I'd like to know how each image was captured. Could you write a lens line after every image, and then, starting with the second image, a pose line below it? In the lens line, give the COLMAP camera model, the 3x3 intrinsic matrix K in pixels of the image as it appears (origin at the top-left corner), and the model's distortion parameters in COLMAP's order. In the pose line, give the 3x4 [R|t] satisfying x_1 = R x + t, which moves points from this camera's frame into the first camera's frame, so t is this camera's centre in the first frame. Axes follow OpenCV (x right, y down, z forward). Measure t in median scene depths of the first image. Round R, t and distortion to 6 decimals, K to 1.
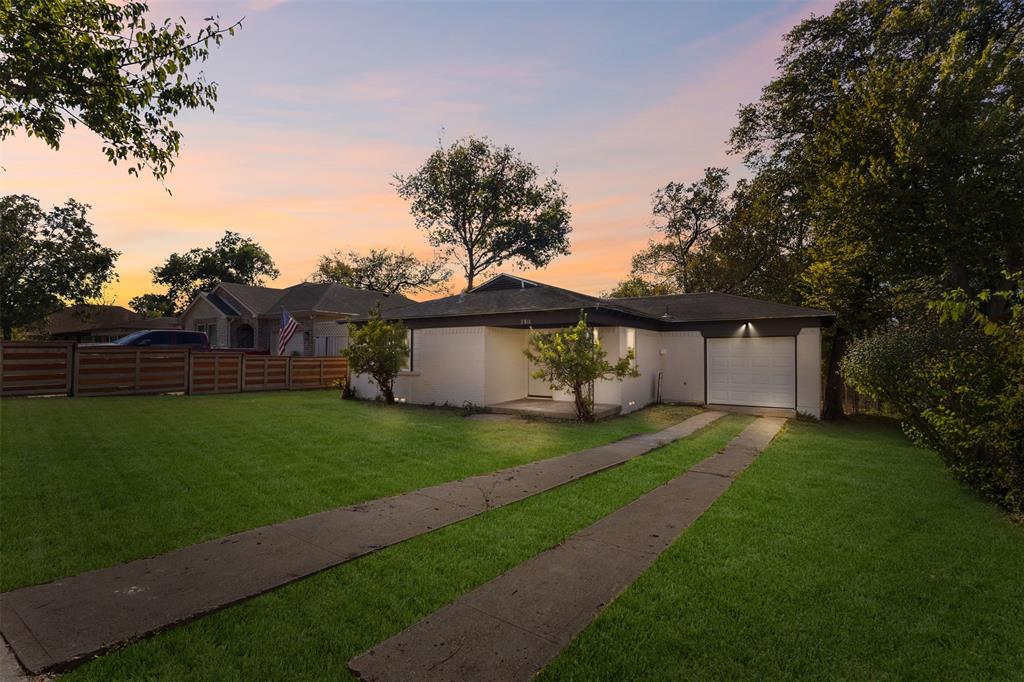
lens RADIAL K [[473.8, 0, 507.6], [0, 473.8, 350.5], [0, 0, 1]] dist [0.003406, 0.001306]
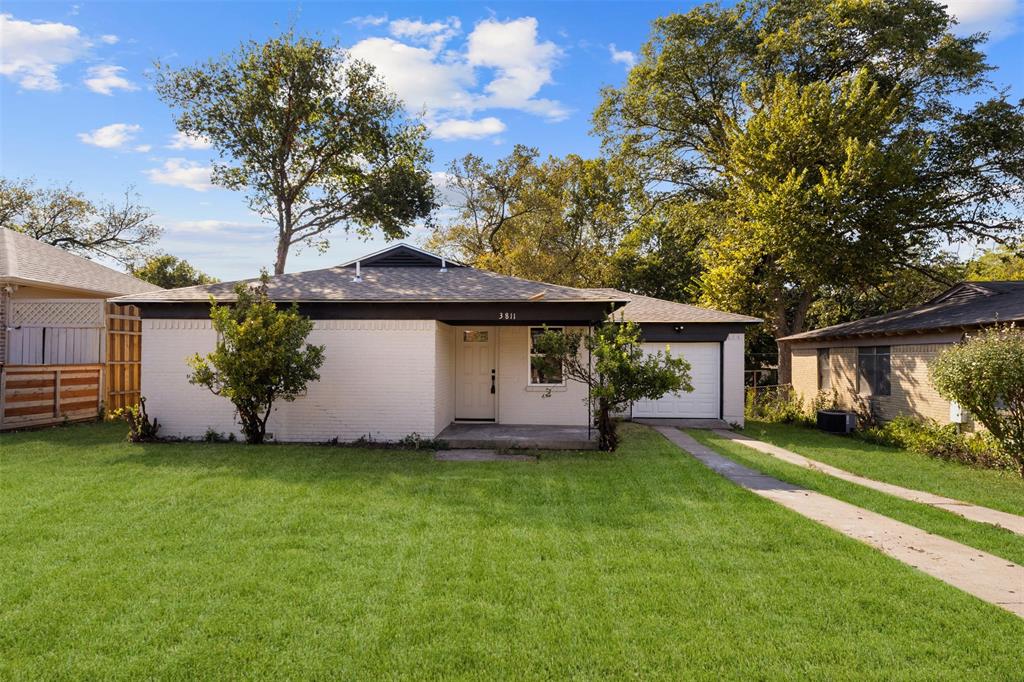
lens RADIAL K [[599.9, 0, 512.0], [0, 599.9, 341.0], [0, 0, 1]] dist [-0.030831, -0.000416]
pose [[0.851914, 0.019932, 0.523302, -0.305499], [-0.007628, 0.999642, -0.025657, -0.000164], [-0.523626, 0.017866, 0.851761, 0.168972]]
